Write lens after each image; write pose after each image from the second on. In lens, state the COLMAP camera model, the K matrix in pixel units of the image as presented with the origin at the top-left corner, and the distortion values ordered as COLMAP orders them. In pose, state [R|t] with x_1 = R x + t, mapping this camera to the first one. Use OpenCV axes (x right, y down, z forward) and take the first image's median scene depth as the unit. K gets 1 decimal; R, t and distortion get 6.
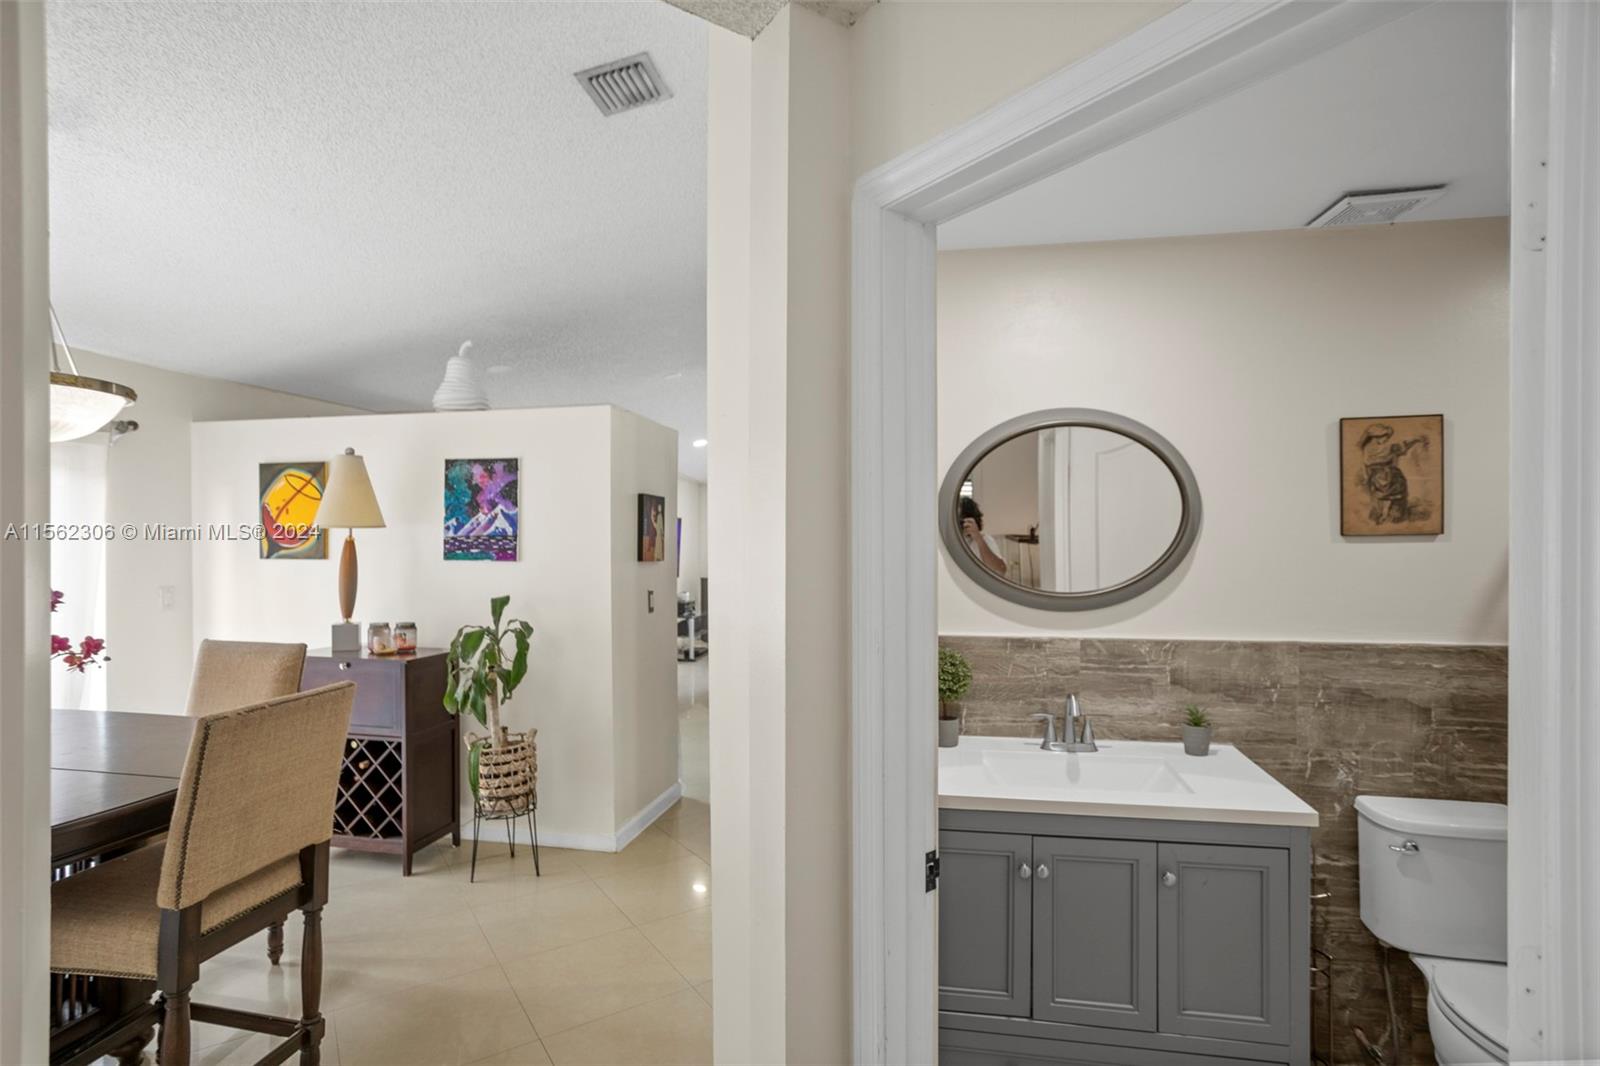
lens RADIAL K [[798.3, 0, 796.9], [0, 798.3, 541.2], [0, 0, 1]] dist [-0.051359, 0.039756]
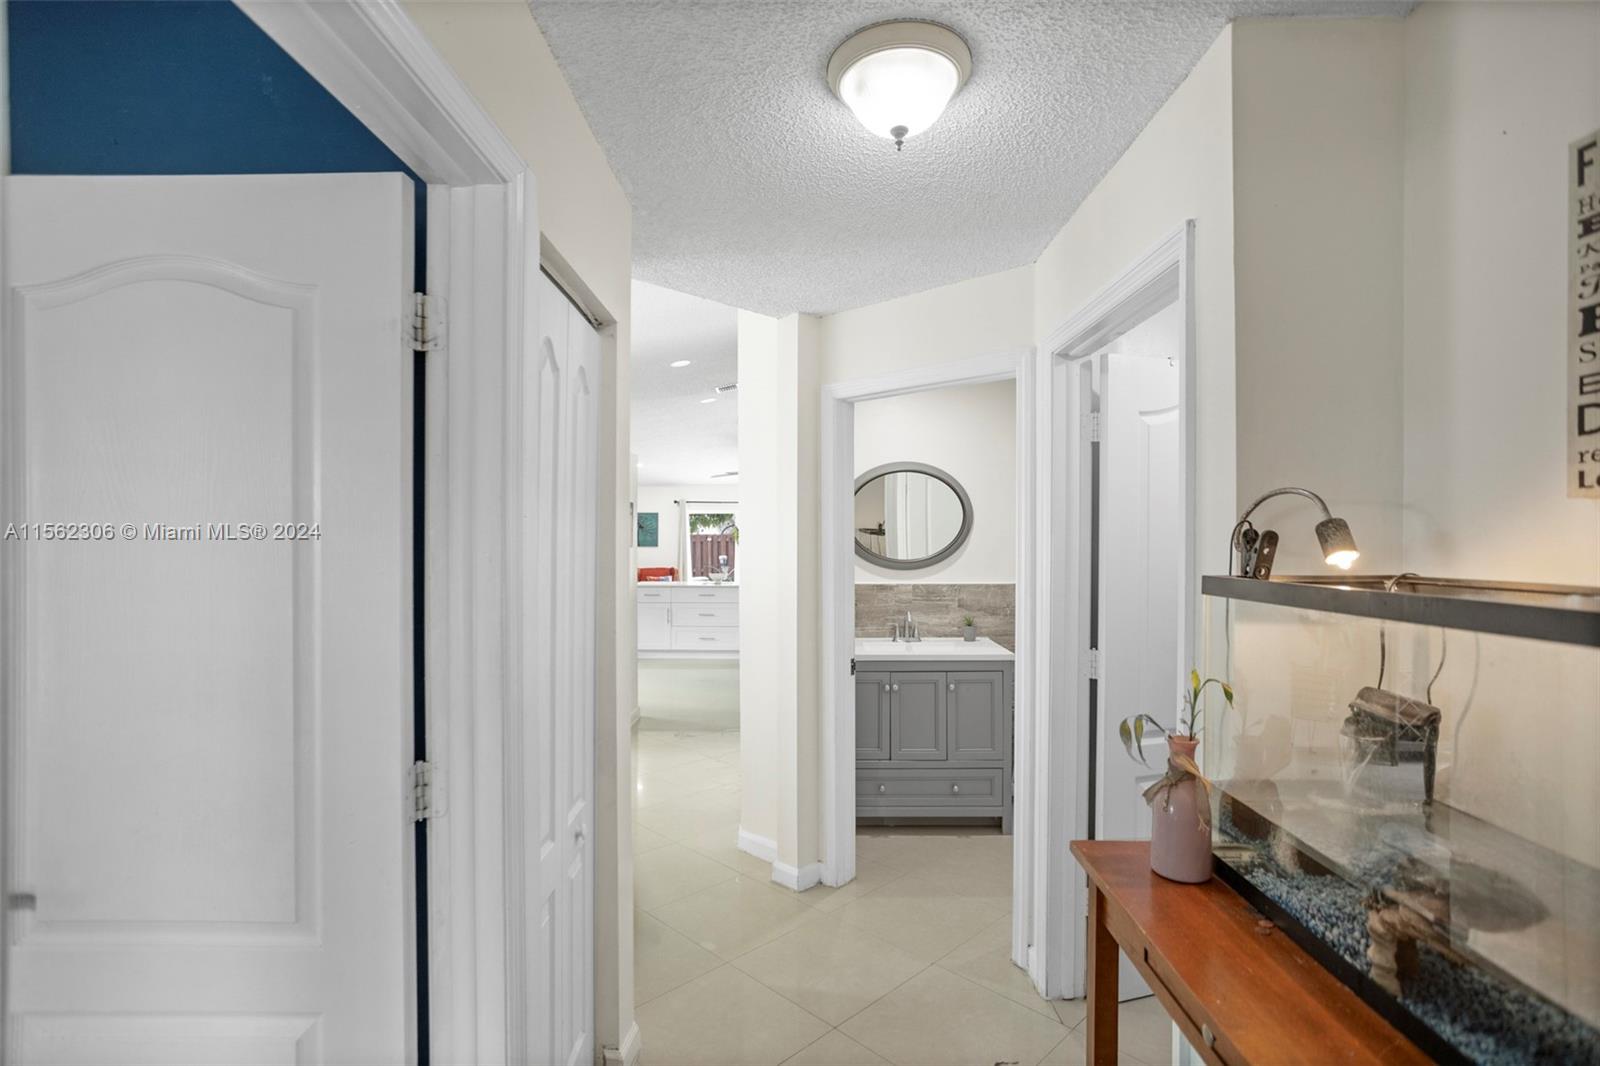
lens RADIAL K [[798.3, 0, 796.9], [0, 798.3, 541.2], [0, 0, 1]] dist [-0.051359, 0.039756]
pose [[0.981378, -0.007882, 0.191926, -0.278107], [0.006519, 0.999949, 0.007733, 0.004528], [-0.191977, -0.006338, 0.981379, -0.818442]]
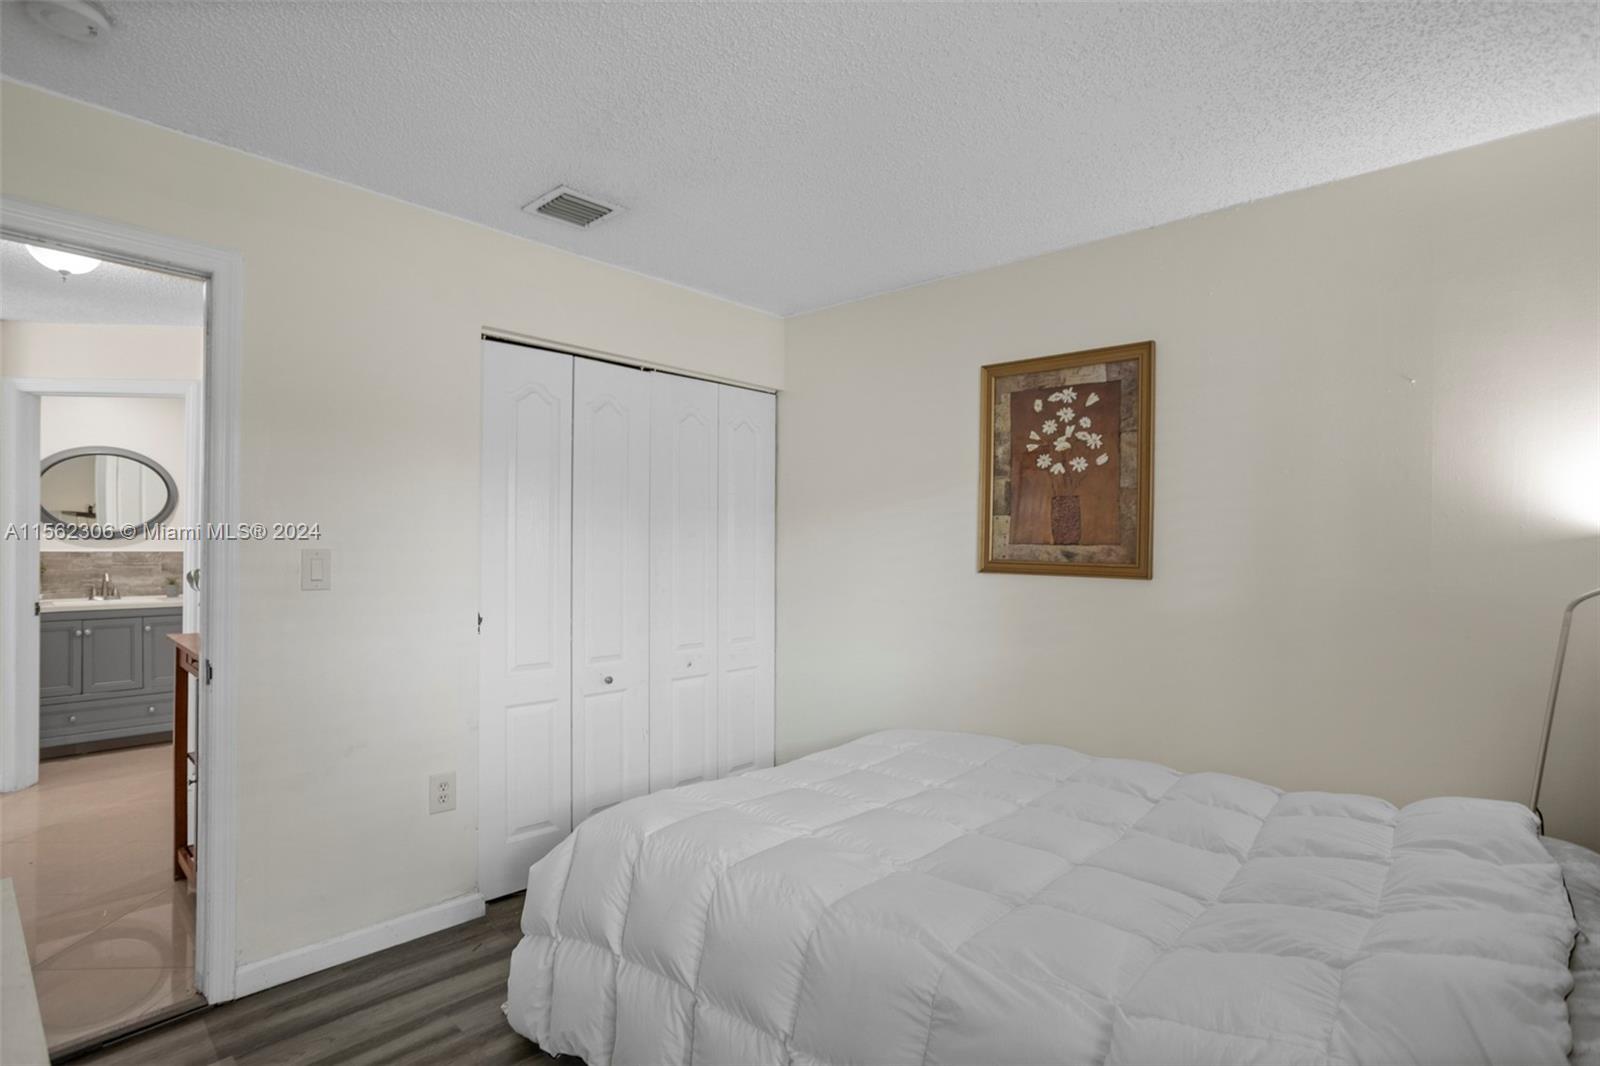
lens RADIAL K [[798.3, 0, 796.9], [0, 798.3, 541.2], [0, 0, 1]] dist [-0.051359, 0.039756]
pose [[0.529643, 0.000461, 0.848220, -0.506271], [-0.008697, 0.999950, 0.004887, 0.066605], [-0.848176, -0.009965, 0.529621, -1.838994]]
